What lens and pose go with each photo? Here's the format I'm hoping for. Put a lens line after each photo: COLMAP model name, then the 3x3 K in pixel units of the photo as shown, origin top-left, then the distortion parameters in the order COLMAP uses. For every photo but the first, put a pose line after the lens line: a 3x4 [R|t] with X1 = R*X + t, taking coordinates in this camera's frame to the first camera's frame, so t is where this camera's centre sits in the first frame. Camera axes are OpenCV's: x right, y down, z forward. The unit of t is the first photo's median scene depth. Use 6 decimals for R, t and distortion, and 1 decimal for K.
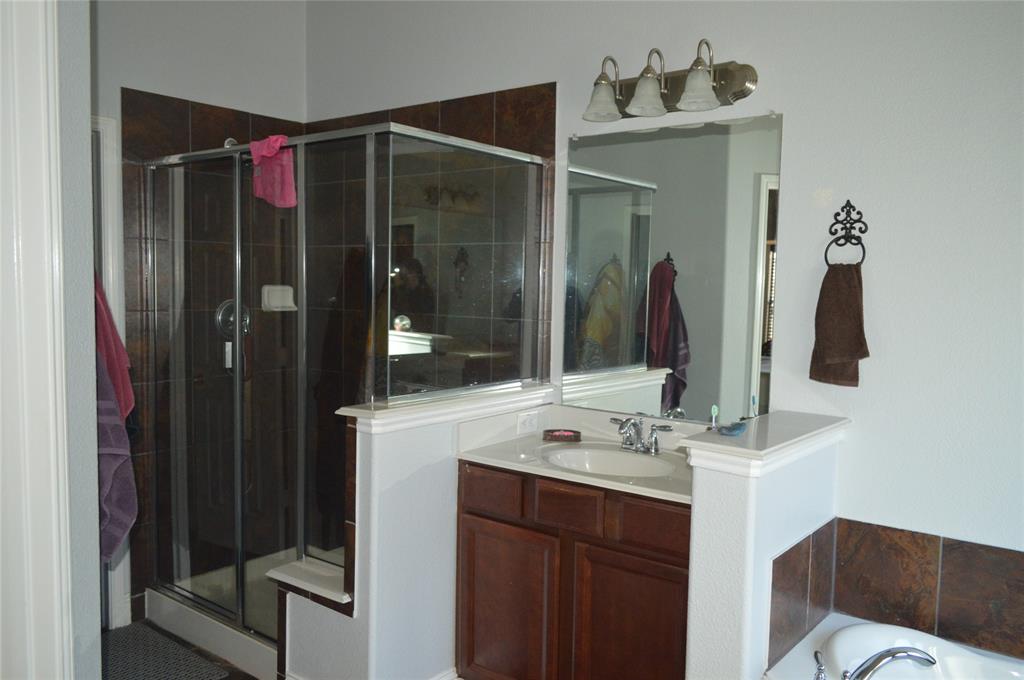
lens RADIAL K [[804.1, 0, 510.5], [0, 804.1, 342.1], [0, 0, 1]] dist [-0.030512, 0.006307]
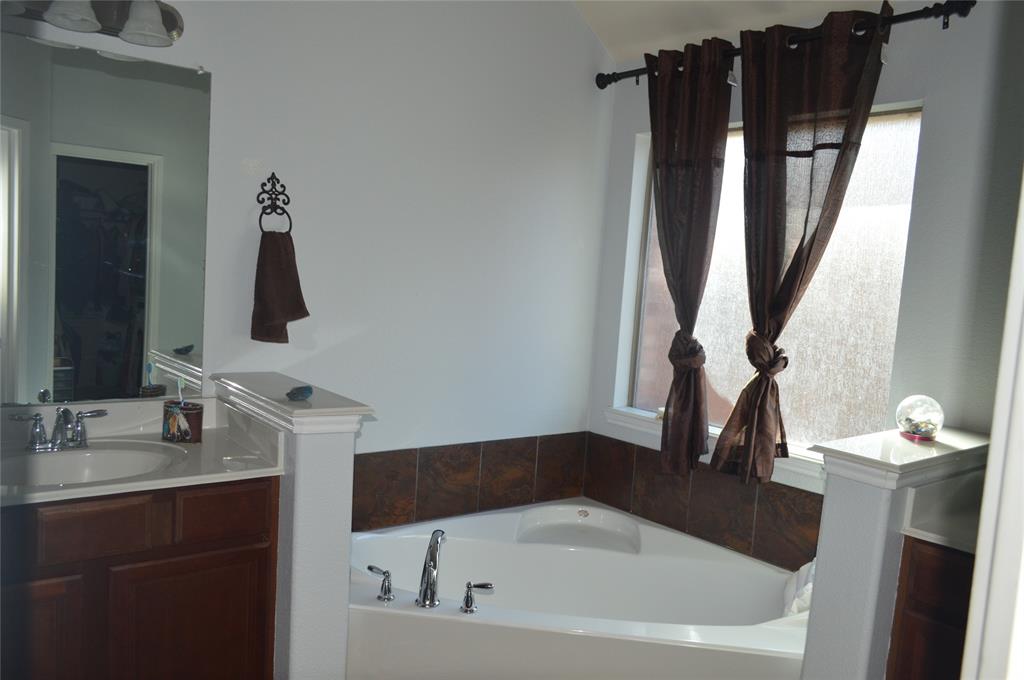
lens RADIAL K [[804.1, 0, 510.1], [0, 804.1, 340.2], [0, 0, 1]] dist [-0.030512, 0.006307]
pose [[0.235982, -0.087574, 0.967803, -0.575006], [0.011713, 0.996115, 0.087279, -0.041972], [-0.971687, -0.009261, 0.236091, 0.427554]]
